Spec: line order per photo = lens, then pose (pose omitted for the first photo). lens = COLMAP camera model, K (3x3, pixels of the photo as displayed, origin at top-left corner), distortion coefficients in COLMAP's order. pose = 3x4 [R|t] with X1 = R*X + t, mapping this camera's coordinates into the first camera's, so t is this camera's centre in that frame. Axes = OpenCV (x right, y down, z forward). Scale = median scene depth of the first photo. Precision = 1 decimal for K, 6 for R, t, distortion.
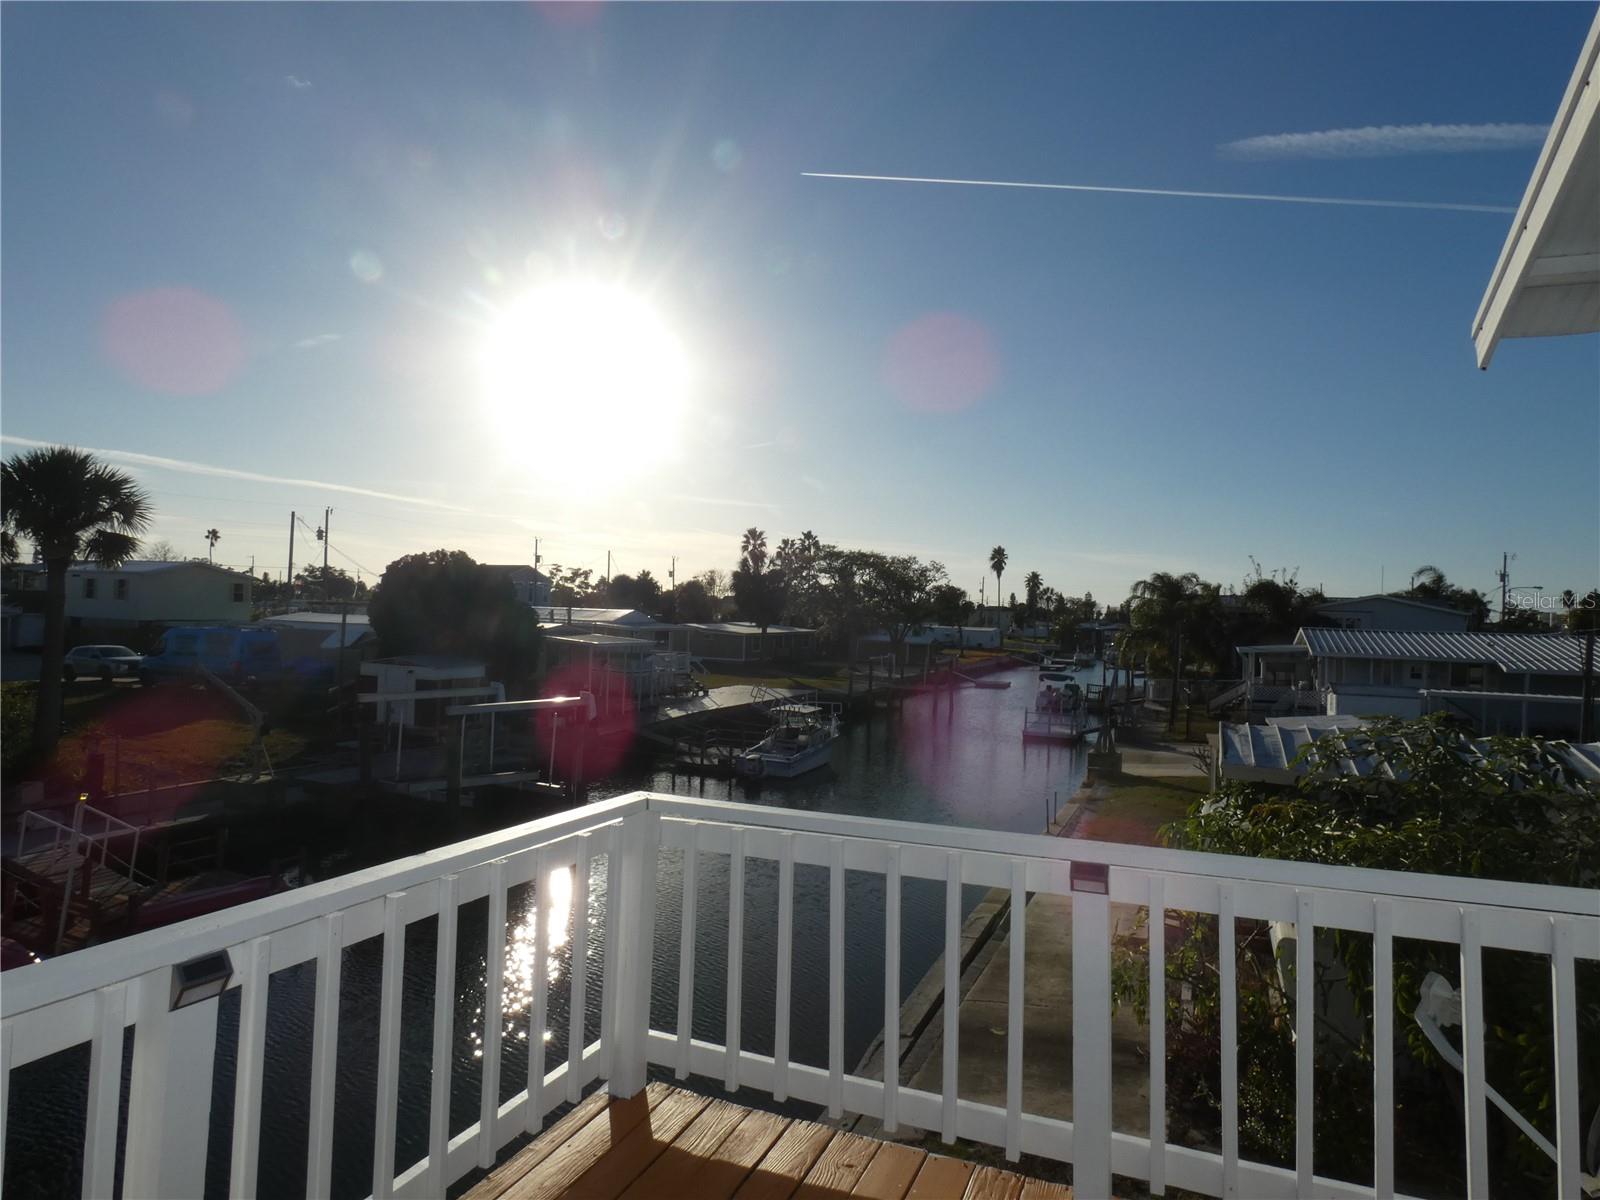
lens RADIAL K [[959.0, 0, 800.0], [0, 959.0, 600.0], [0, 0, 1]] dist [-0.000898, -0.000922]
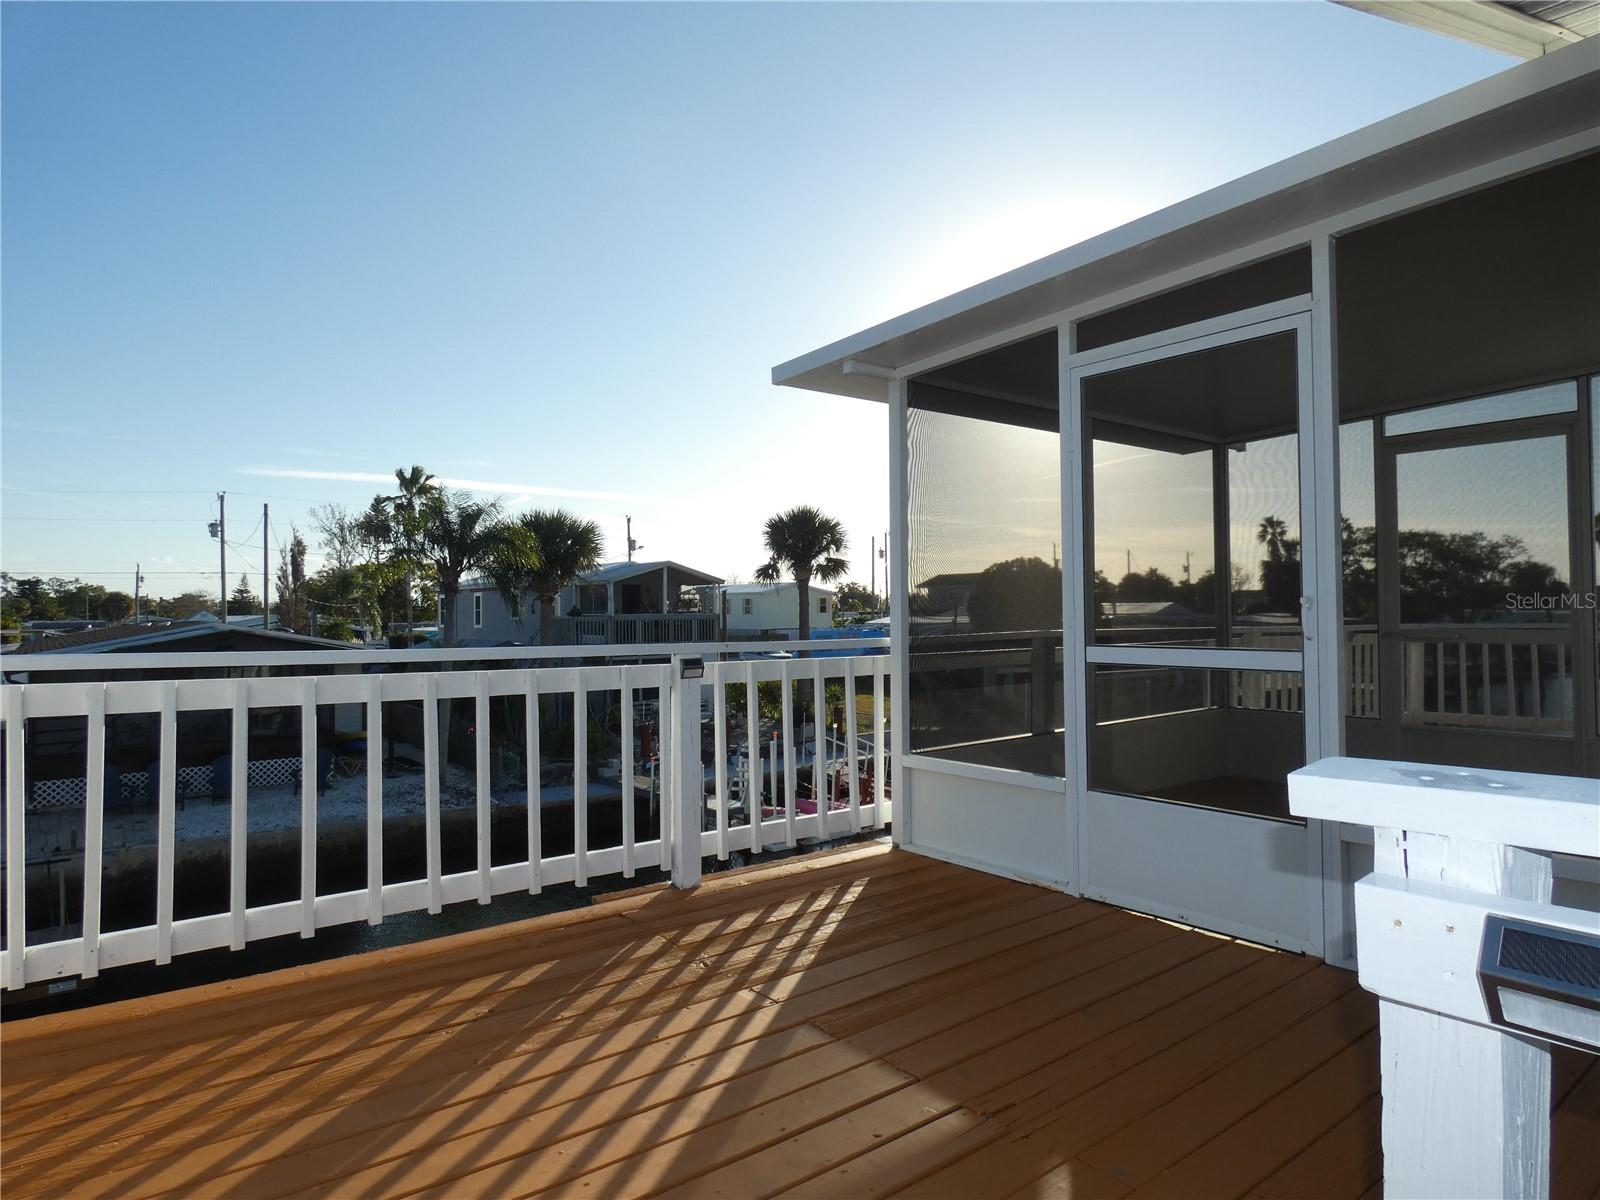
lens RADIAL K [[959.0, 0, 800.0], [0, 959.0, 600.0], [0, 0, 1]] dist [-0.000898, -0.000922]
pose [[0.879156, -0.047863, -0.474124, -0.019970], [0.045417, 0.998830, -0.016616, 0.004441], [0.474365, -0.006925, 0.880301, -0.098023]]
